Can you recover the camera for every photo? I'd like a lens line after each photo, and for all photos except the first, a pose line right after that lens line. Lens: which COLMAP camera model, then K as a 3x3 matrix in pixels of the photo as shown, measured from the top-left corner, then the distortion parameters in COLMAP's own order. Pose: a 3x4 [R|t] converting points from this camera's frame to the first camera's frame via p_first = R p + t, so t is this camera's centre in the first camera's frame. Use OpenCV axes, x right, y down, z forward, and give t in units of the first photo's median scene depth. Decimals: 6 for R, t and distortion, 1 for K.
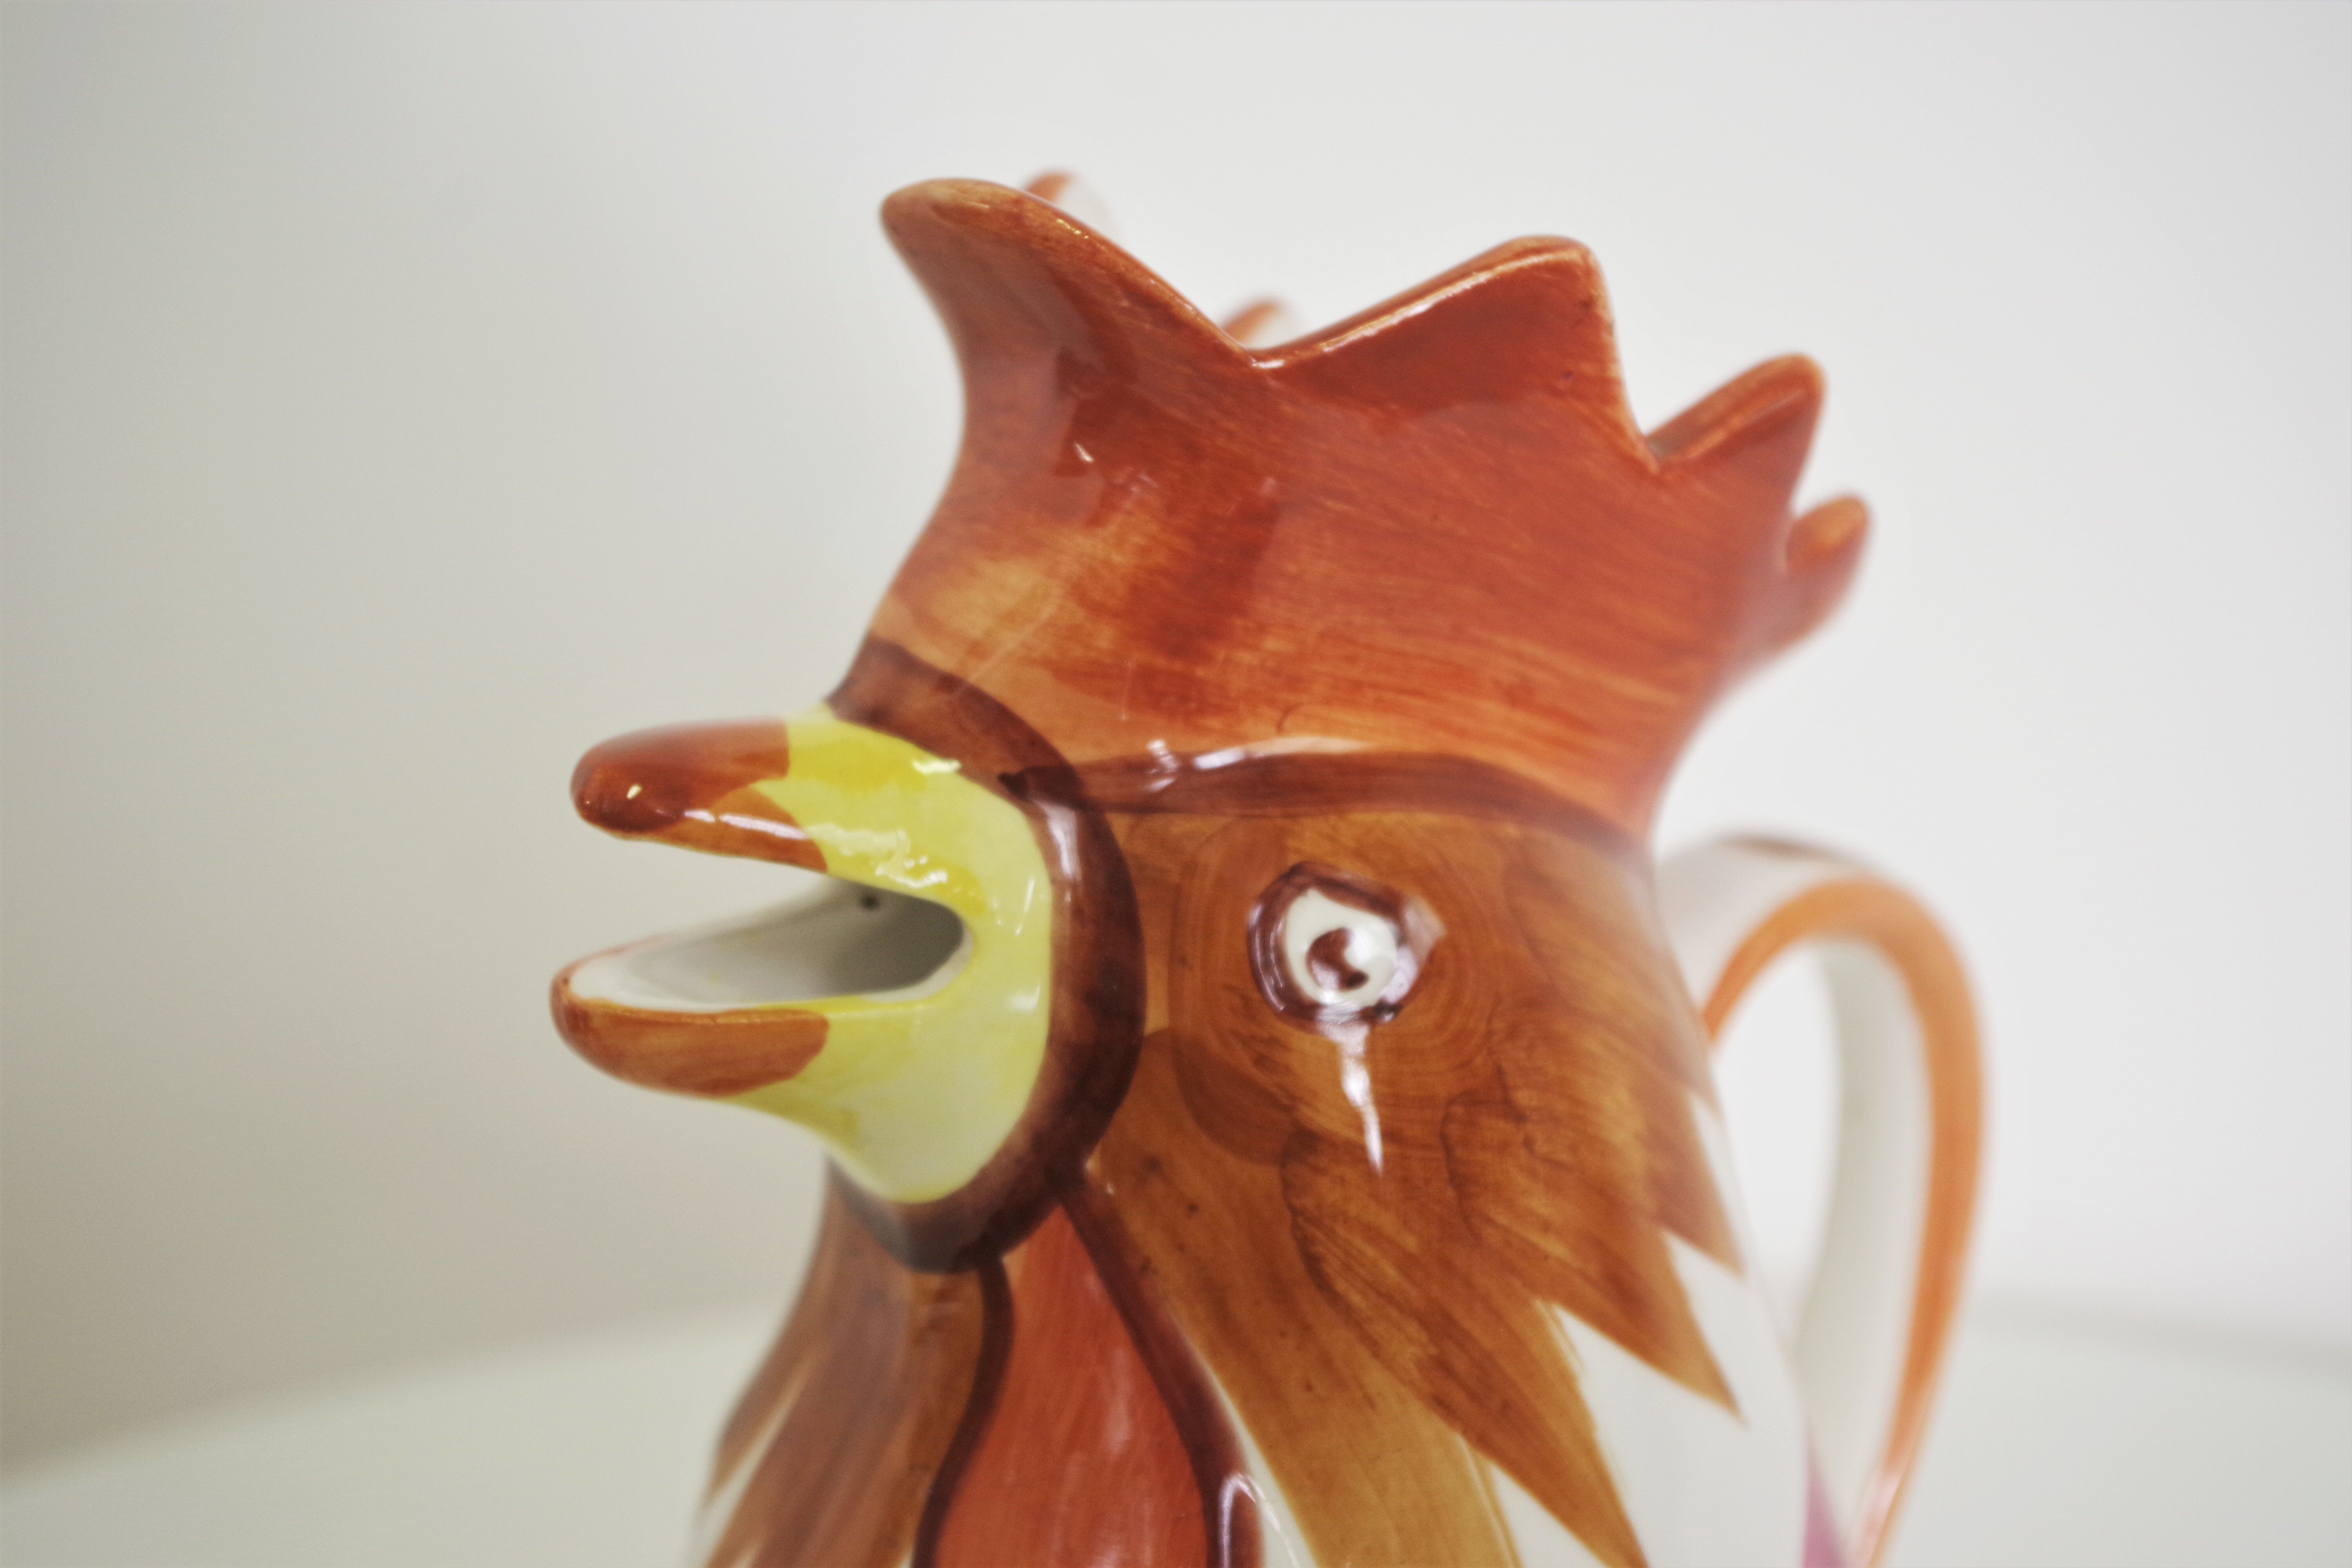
lens RADIAL K [[3345.2, 0, 1174.7], [0, 3345.2, 789.3], [0, 0, 1]] dist [0.180802, 0.000000]
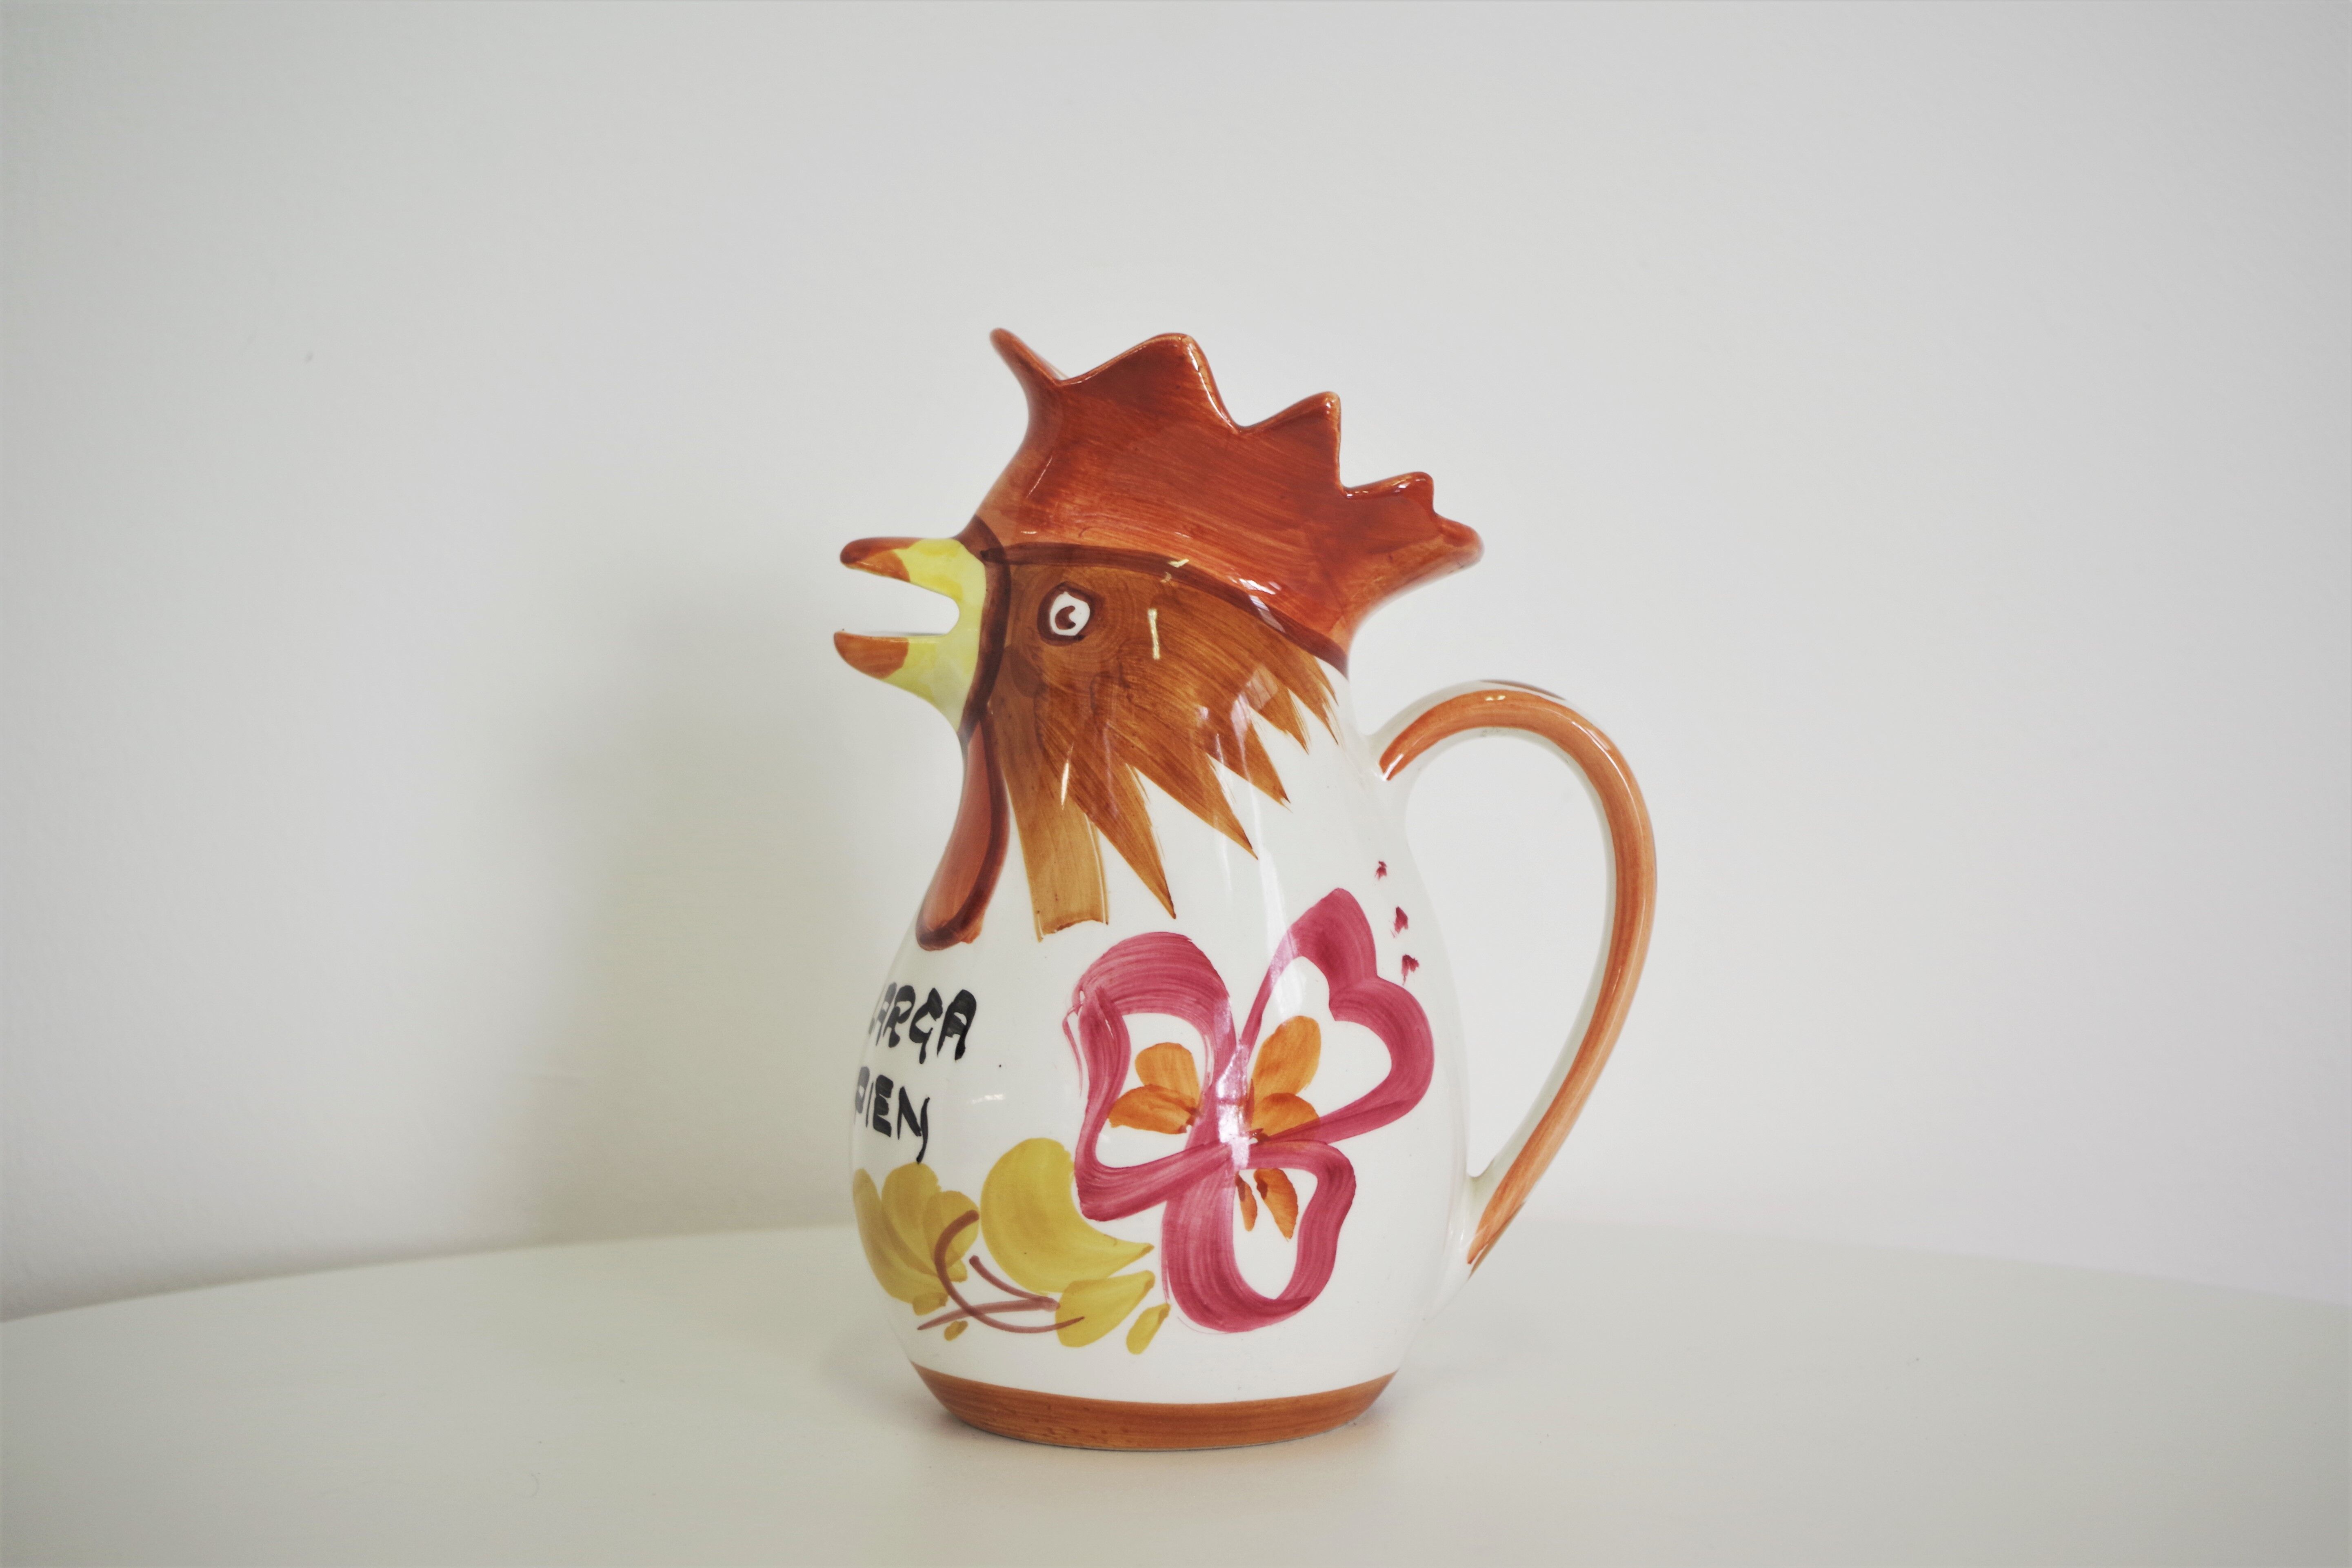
lens RADIAL K [[3081.9, 0, 1172.3], [0, 3081.9, 774.3], [0, 0, 1]] dist [-0.020270, 0.000000]
pose [[0.733543, -0.007412, -0.679603, 1.633119], [-0.175196, 0.964085, -0.199616, 0.596356], [0.656674, 0.265491, 0.705899, -0.514543]]
